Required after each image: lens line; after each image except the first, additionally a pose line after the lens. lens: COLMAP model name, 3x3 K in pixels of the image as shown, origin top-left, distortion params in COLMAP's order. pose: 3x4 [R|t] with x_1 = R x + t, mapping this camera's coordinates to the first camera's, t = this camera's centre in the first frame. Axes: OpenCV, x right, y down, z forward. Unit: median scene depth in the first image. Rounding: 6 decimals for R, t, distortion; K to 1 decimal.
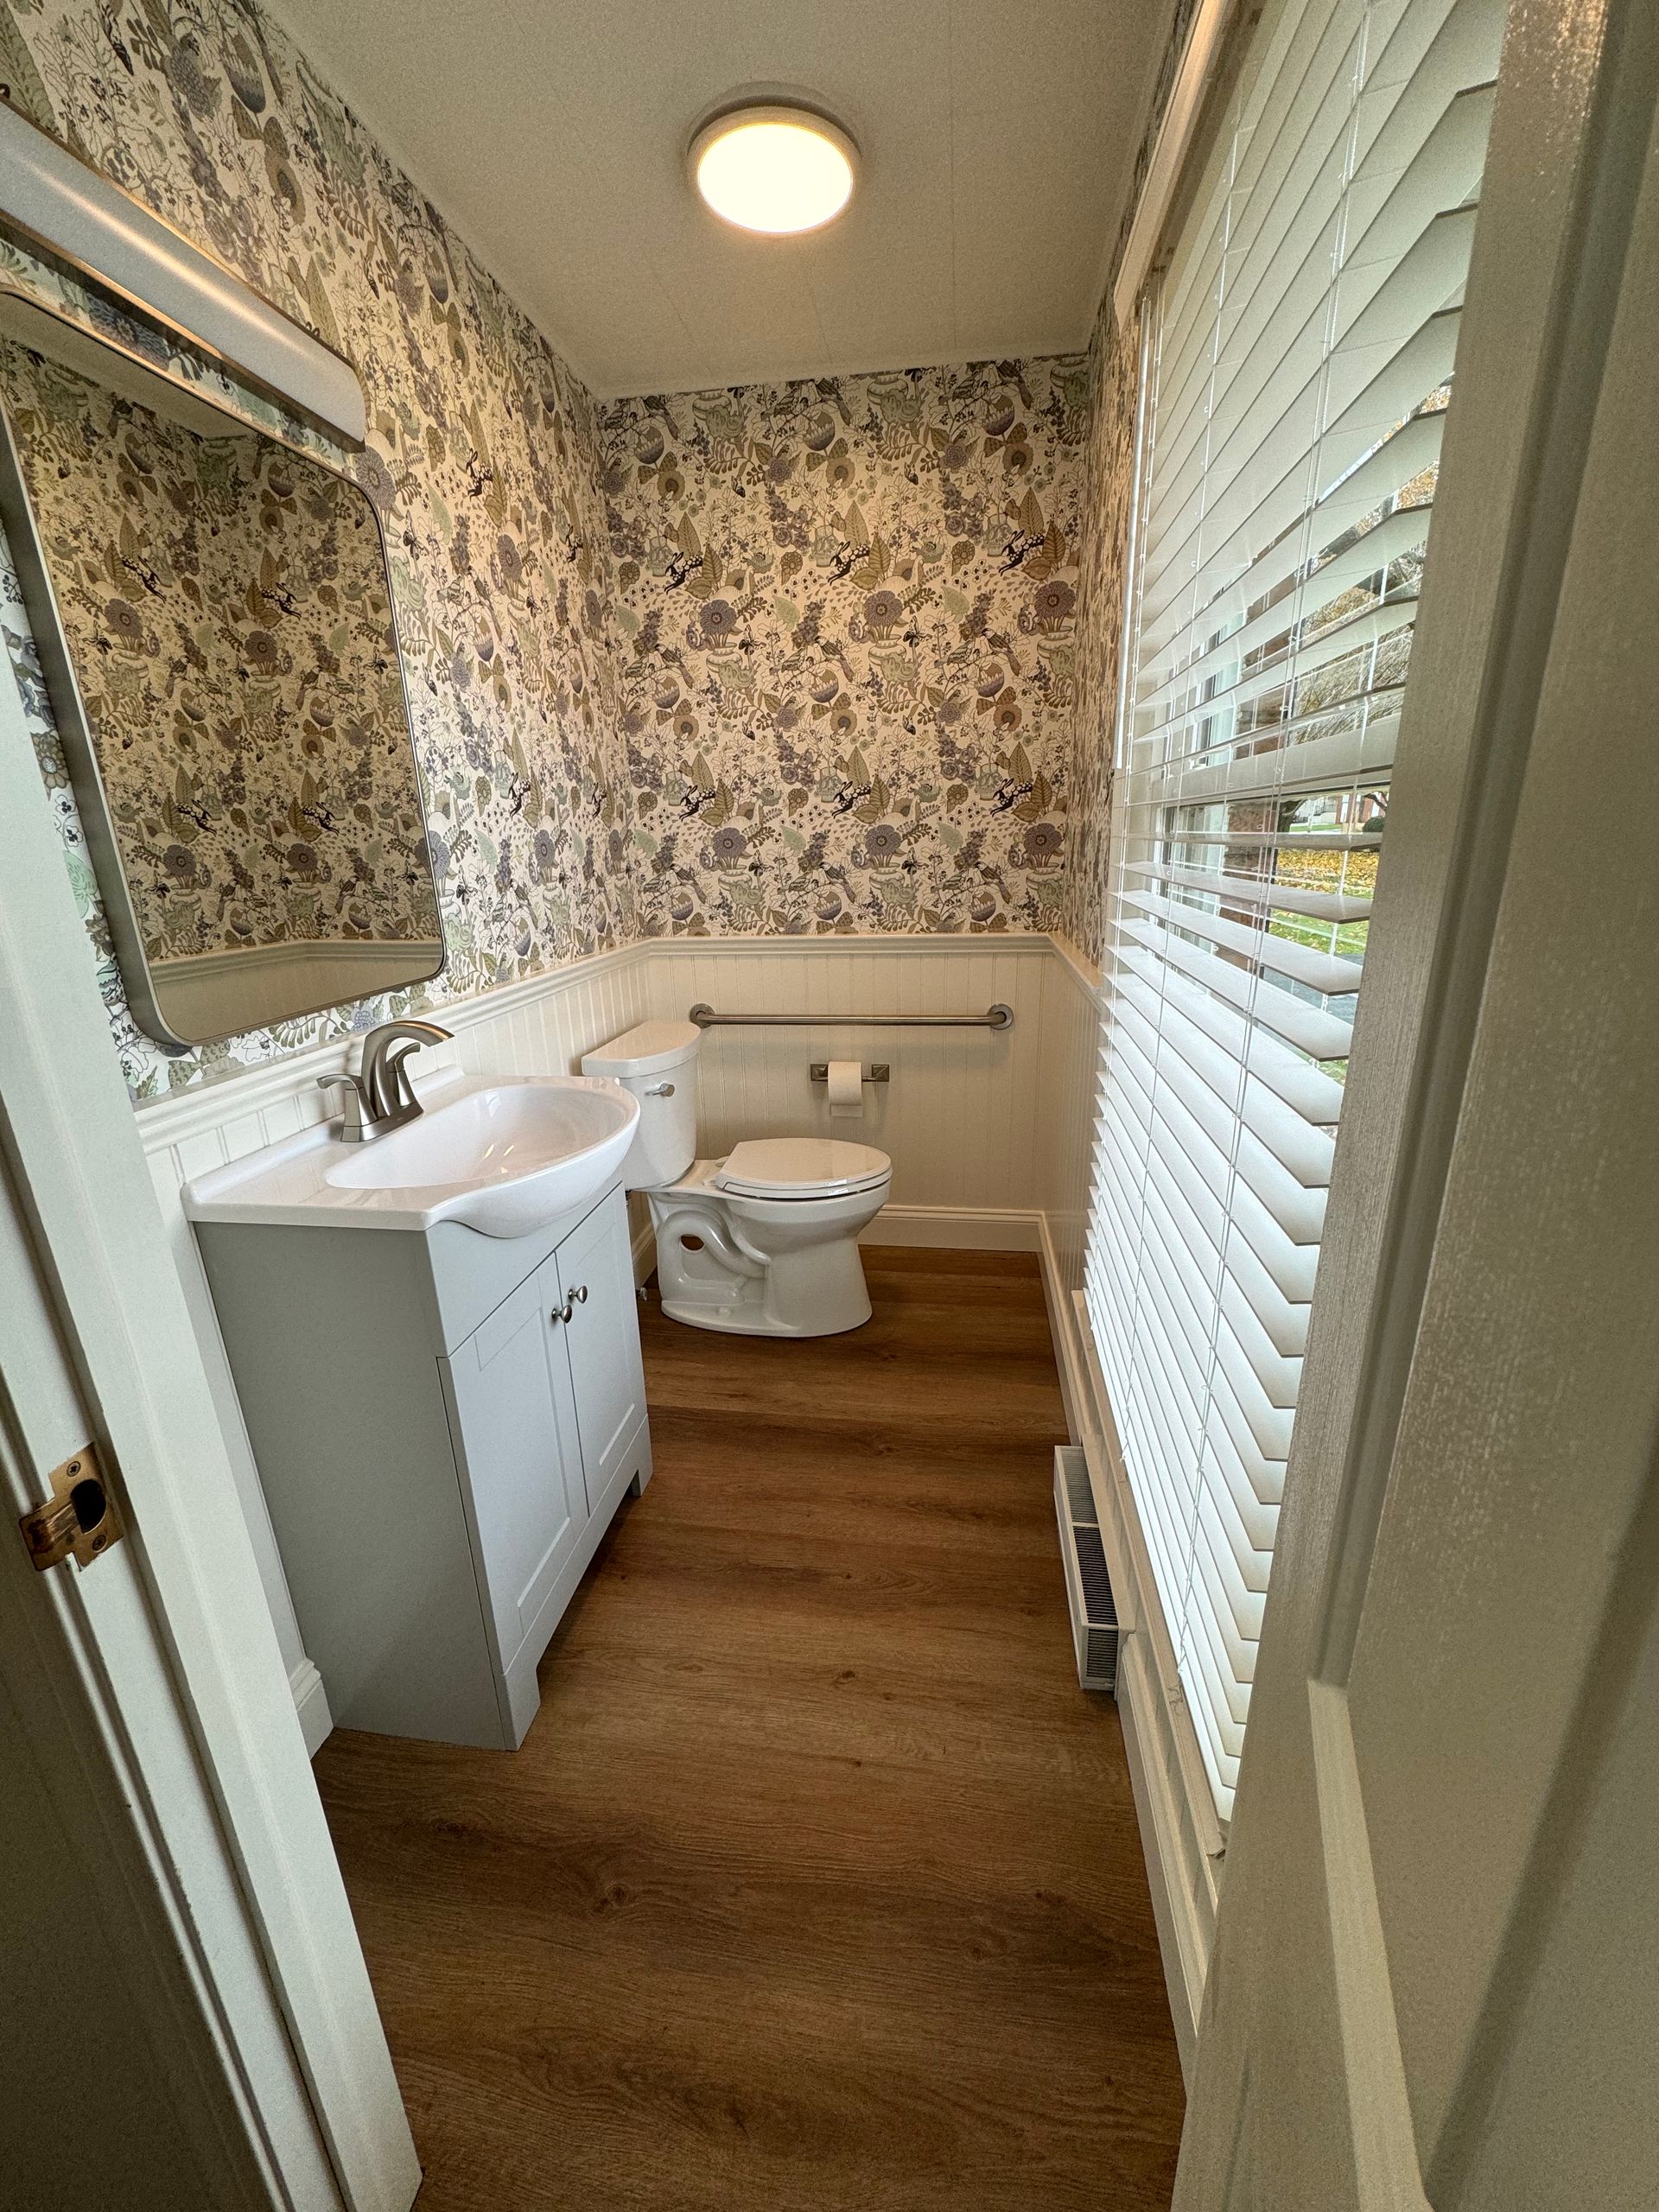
lens RADIAL K [[880.3, 0, 828.8], [0, 880.3, 1101.1], [0, 0, 1]] dist [0.000588, -0.000196]
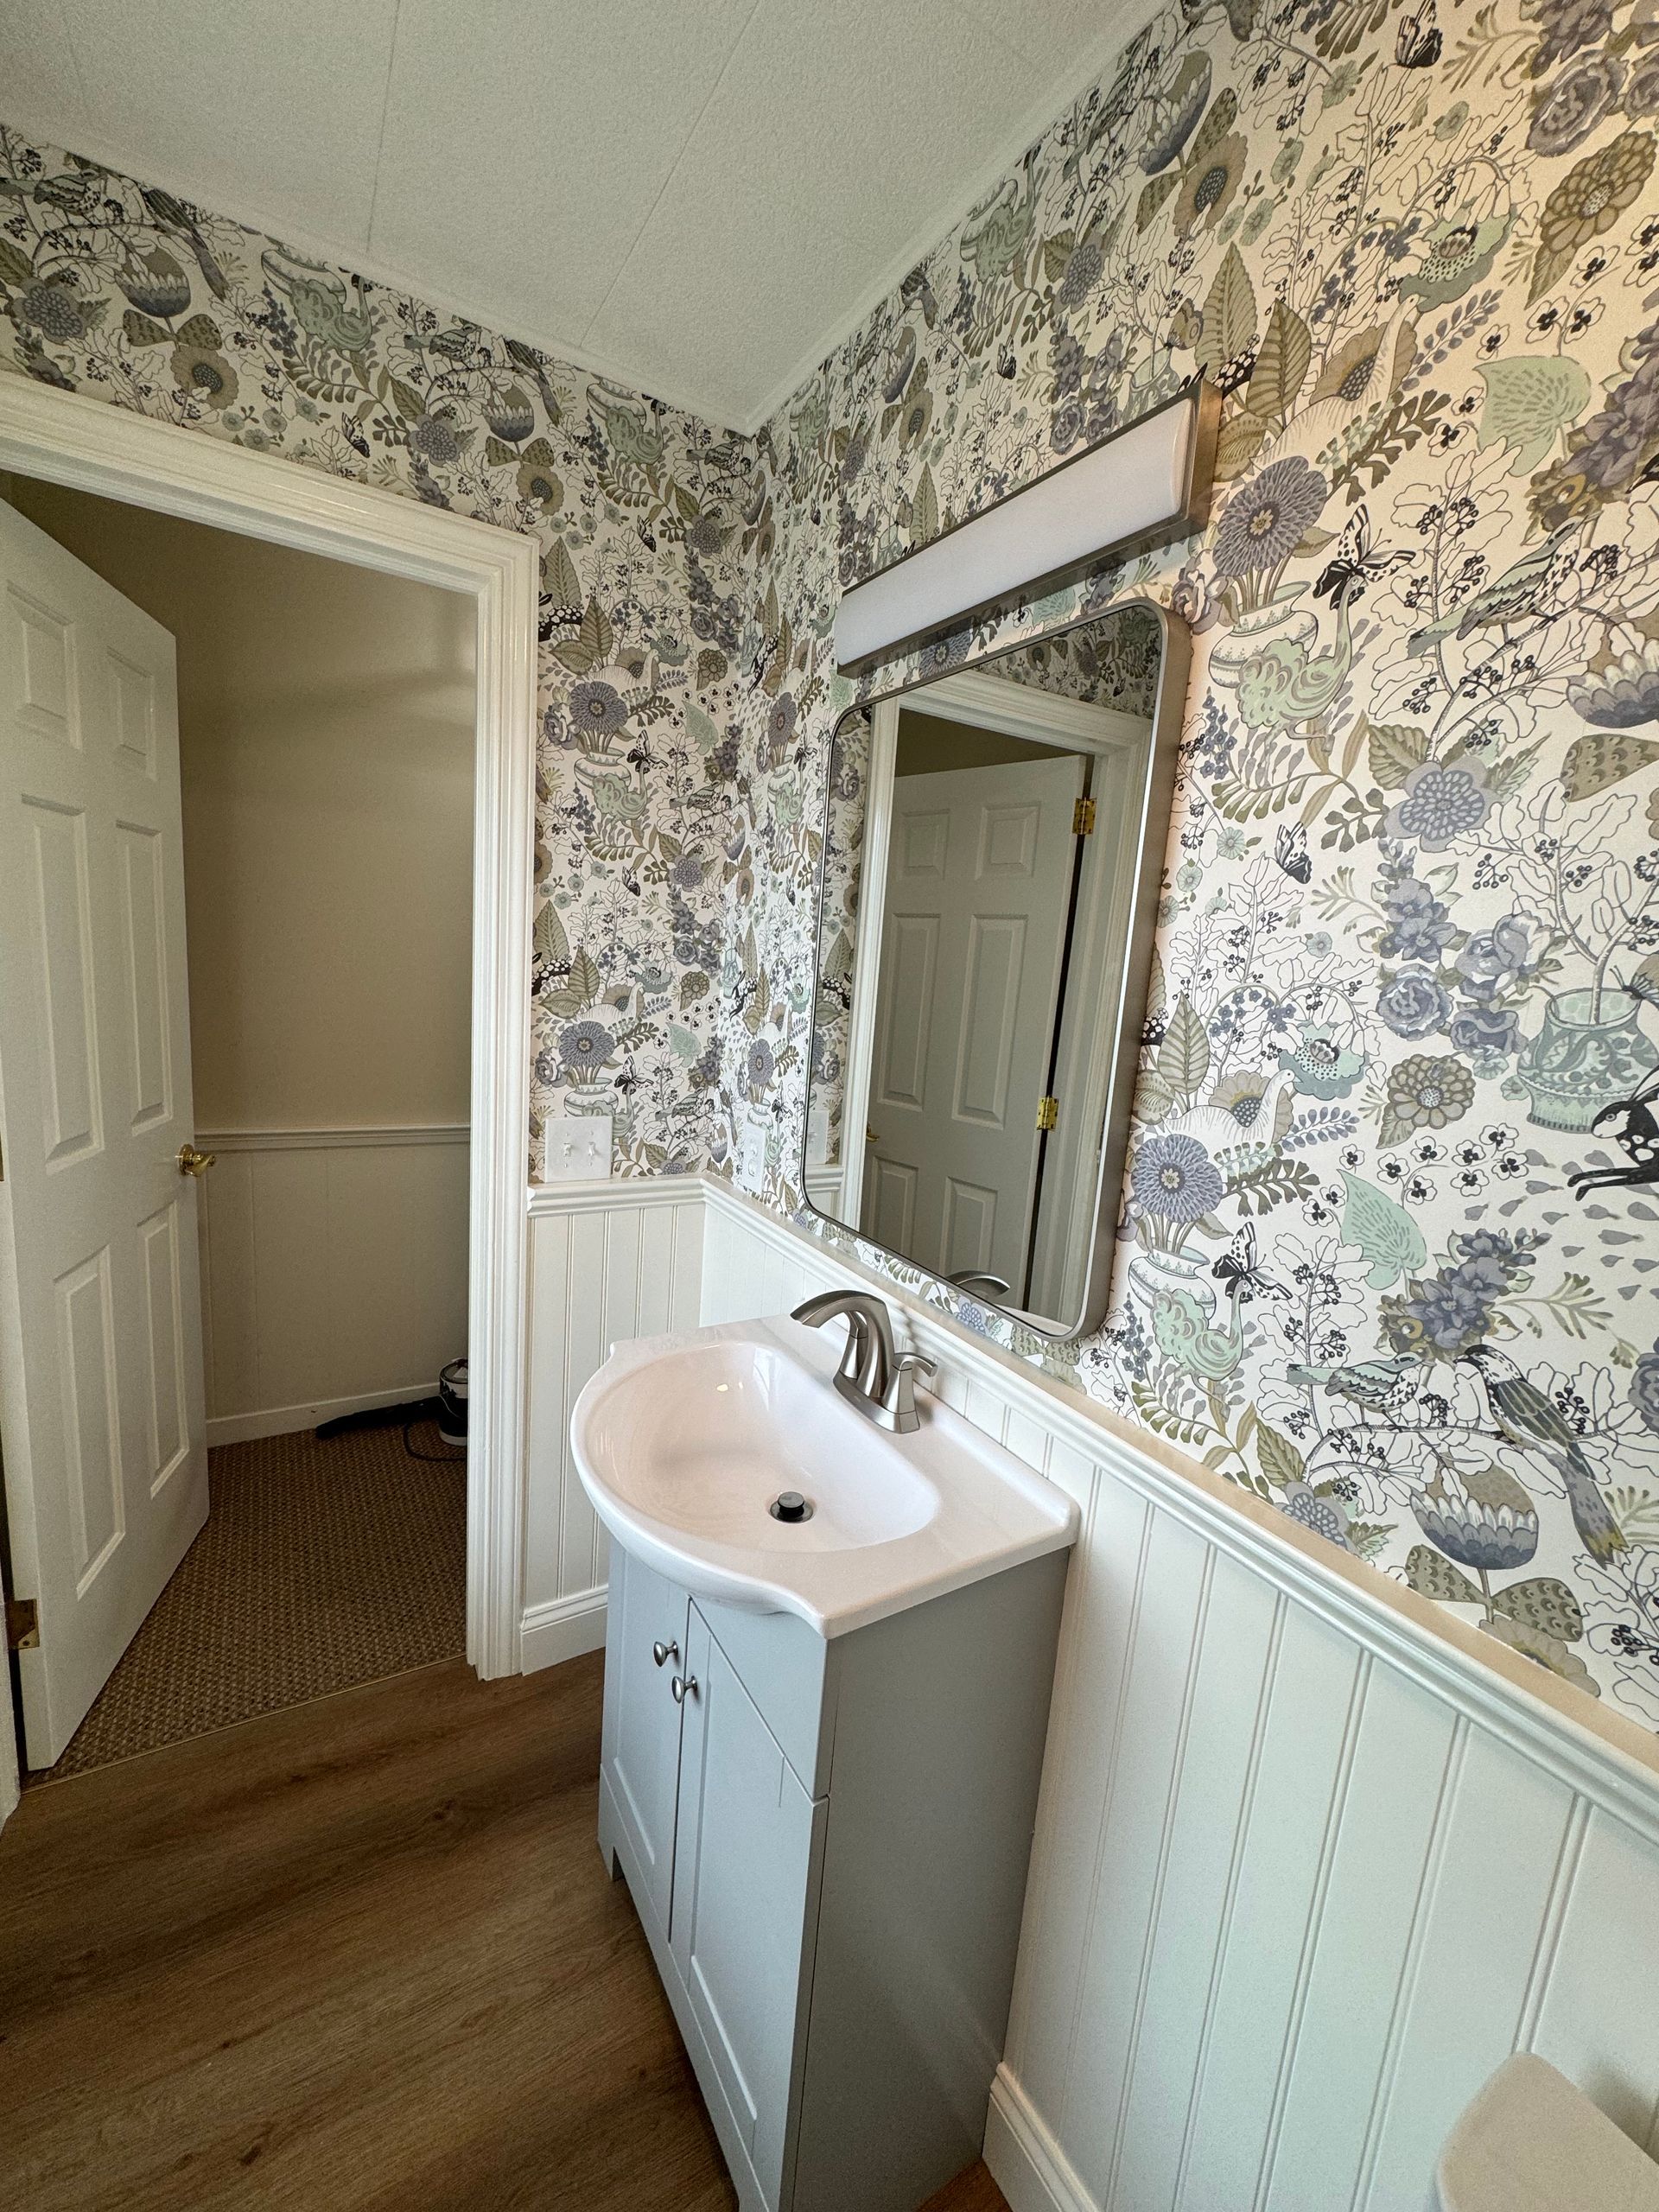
lens RADIAL K [[880.3, 0, 828.8], [0, 880.3, 1101.1], [0, 0, 1]] dist [0.000588, -0.000196]
pose [[-0.770565, 0.069541, -0.633557, 0.047603], [-0.235009, 0.892990, 0.383848, -0.465139], [0.592453, 0.444671, -0.671764, 1.184549]]
